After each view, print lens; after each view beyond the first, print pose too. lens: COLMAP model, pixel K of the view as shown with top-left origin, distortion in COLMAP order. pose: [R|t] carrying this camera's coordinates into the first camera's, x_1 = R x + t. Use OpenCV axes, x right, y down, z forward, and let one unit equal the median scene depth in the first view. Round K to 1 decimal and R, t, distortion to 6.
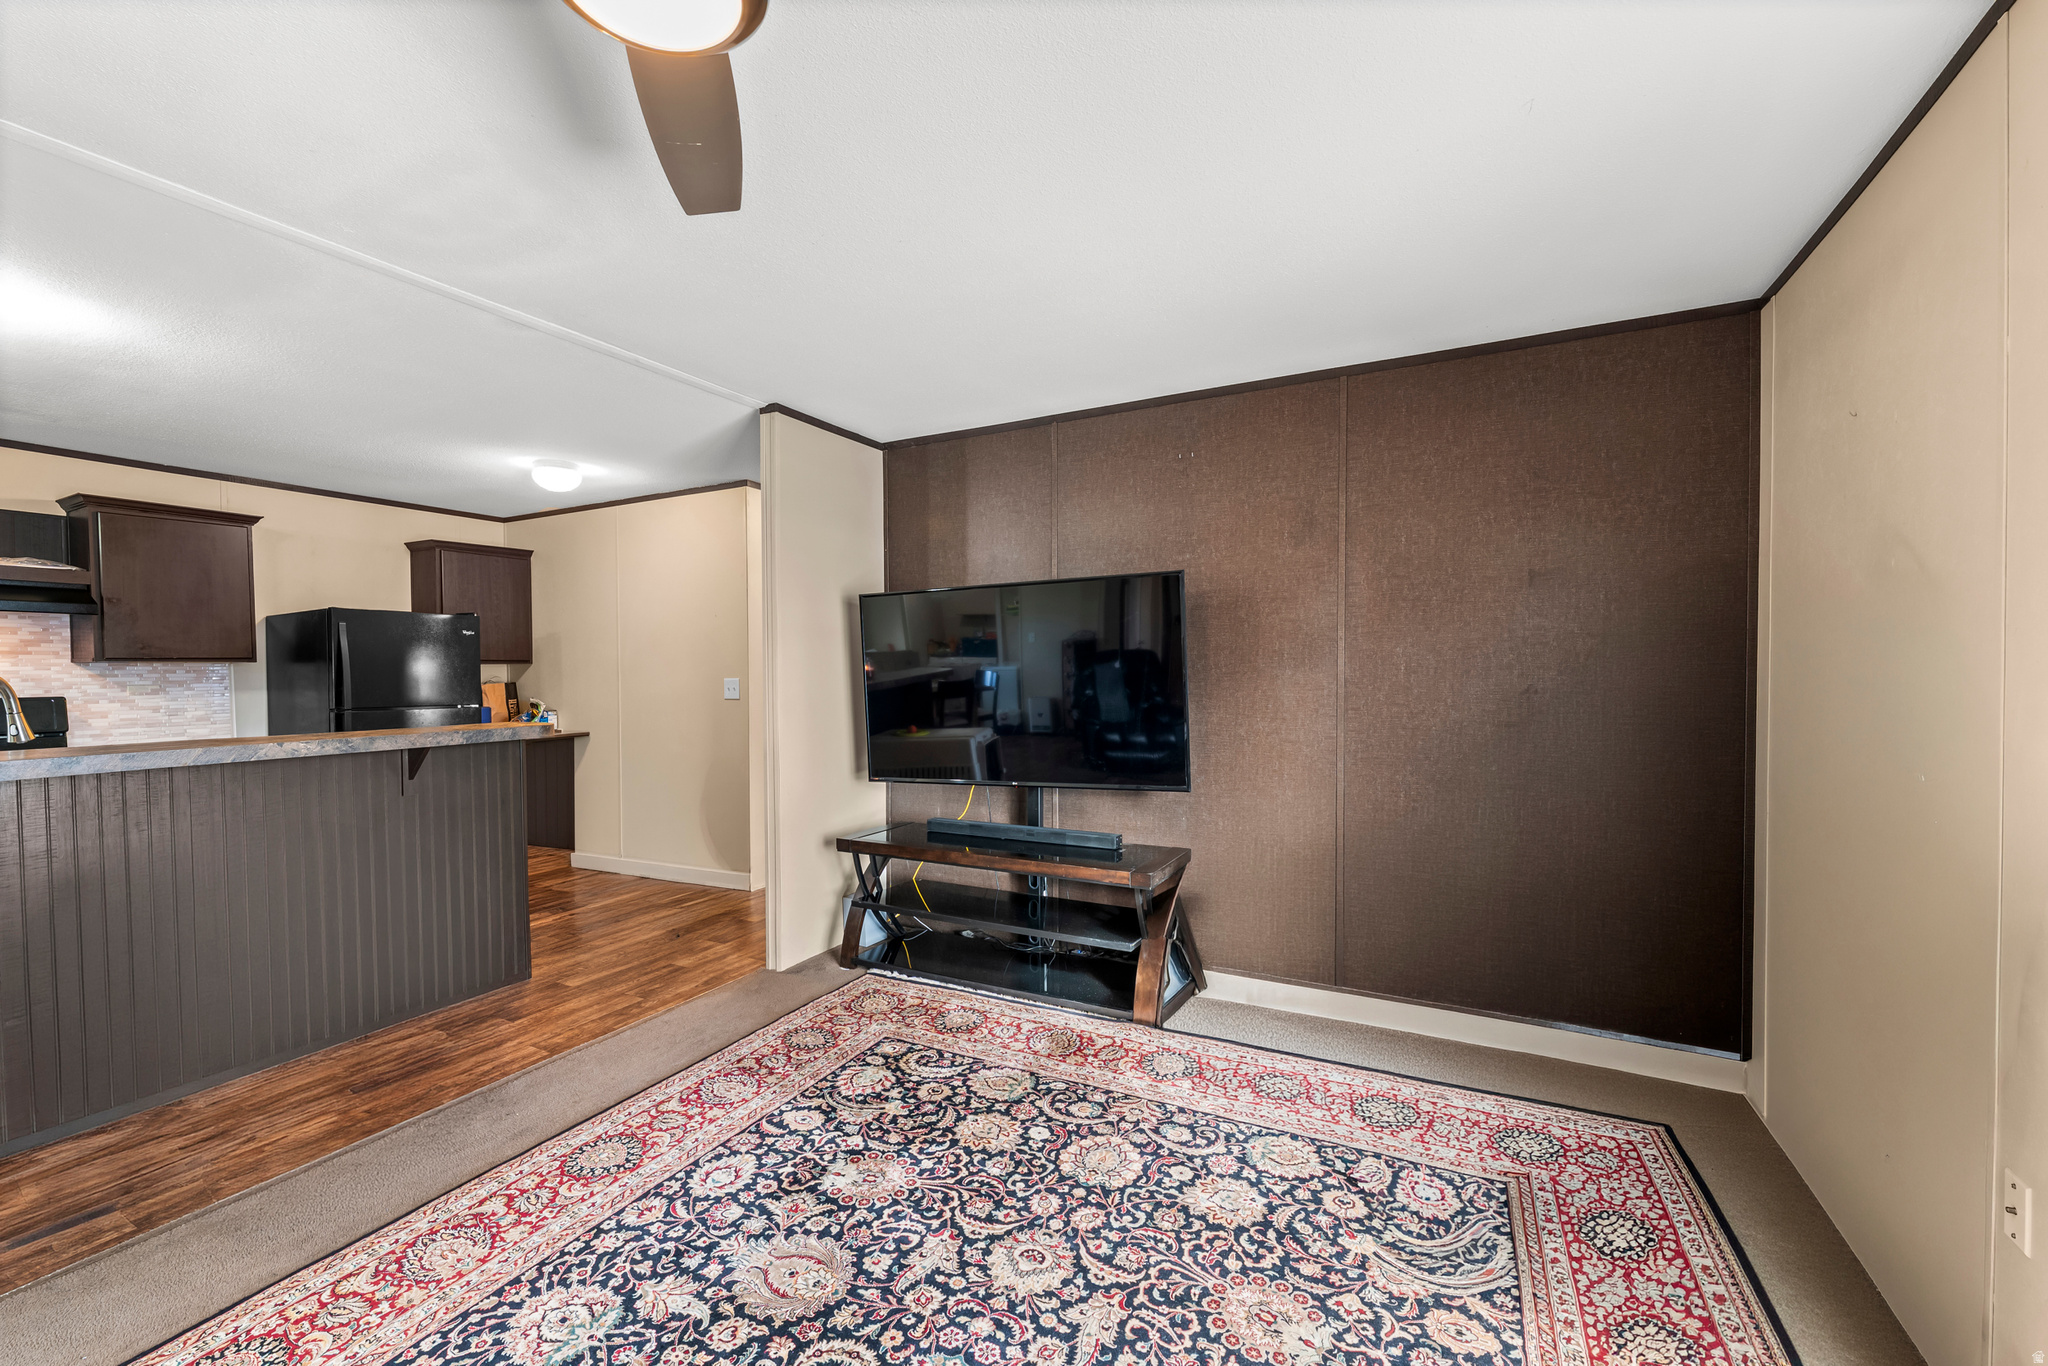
lens RADIAL K [[830.1, 0, 1019.3], [0, 830.1, 686.3], [0, 0, 1]] dist [0.001165, -0.000058]
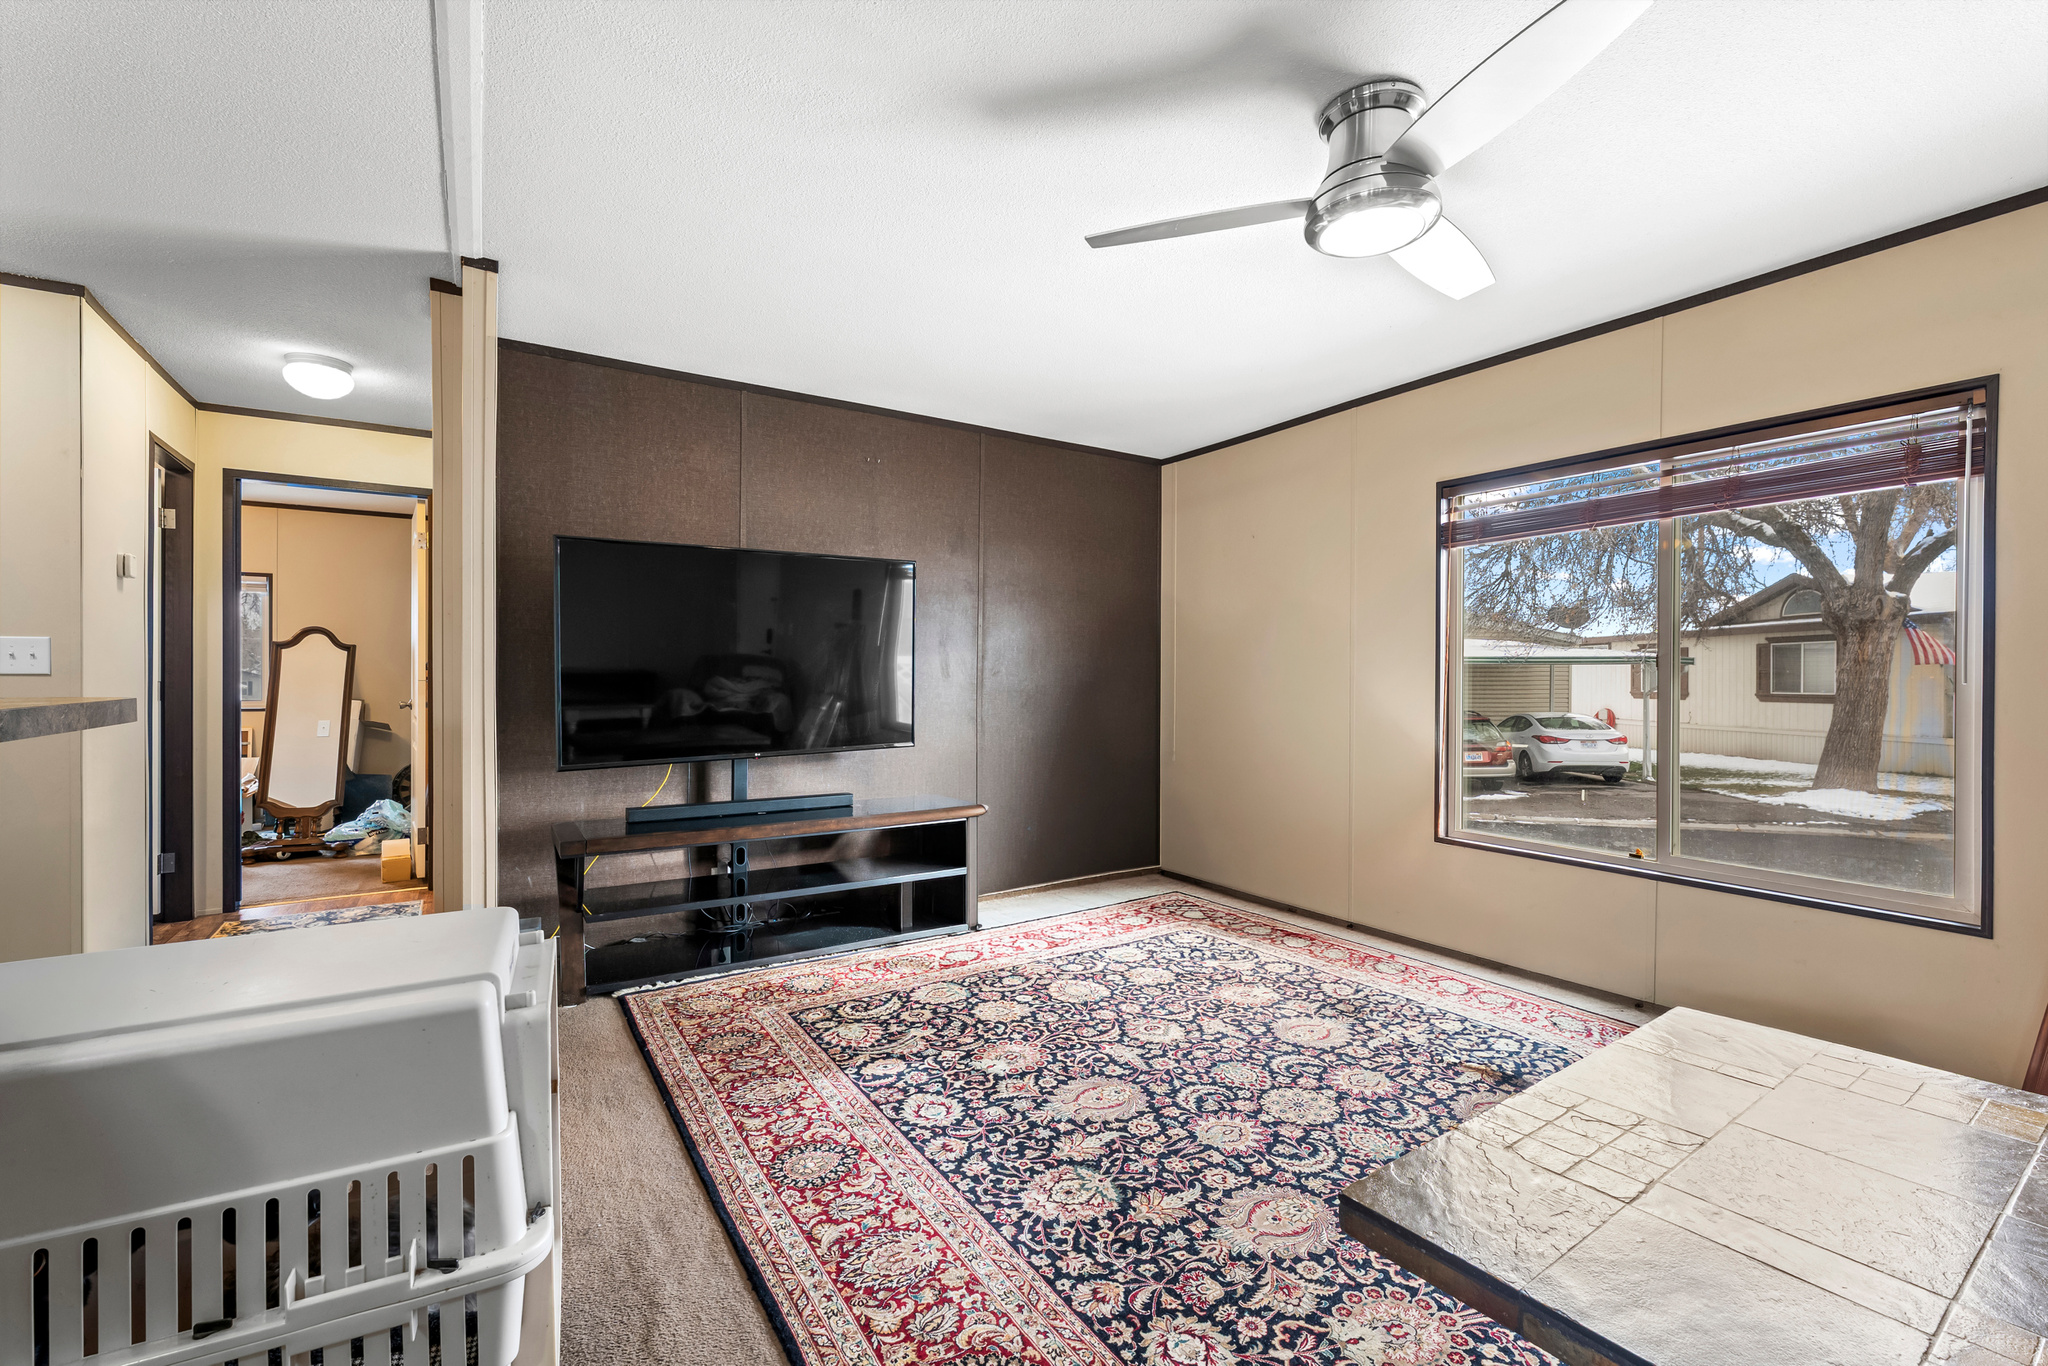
lens RADIAL K [[869.3, 0, 1021.1], [0, 869.3, 682.9], [0, 0, 1]] dist [0.000937, 0.000021]
pose [[0.498618, 0.003897, 0.866813, -1.152584], [0.007841, 0.999929, -0.009006, 0.069184], [-0.866786, 0.011288, 0.498552, 0.341910]]
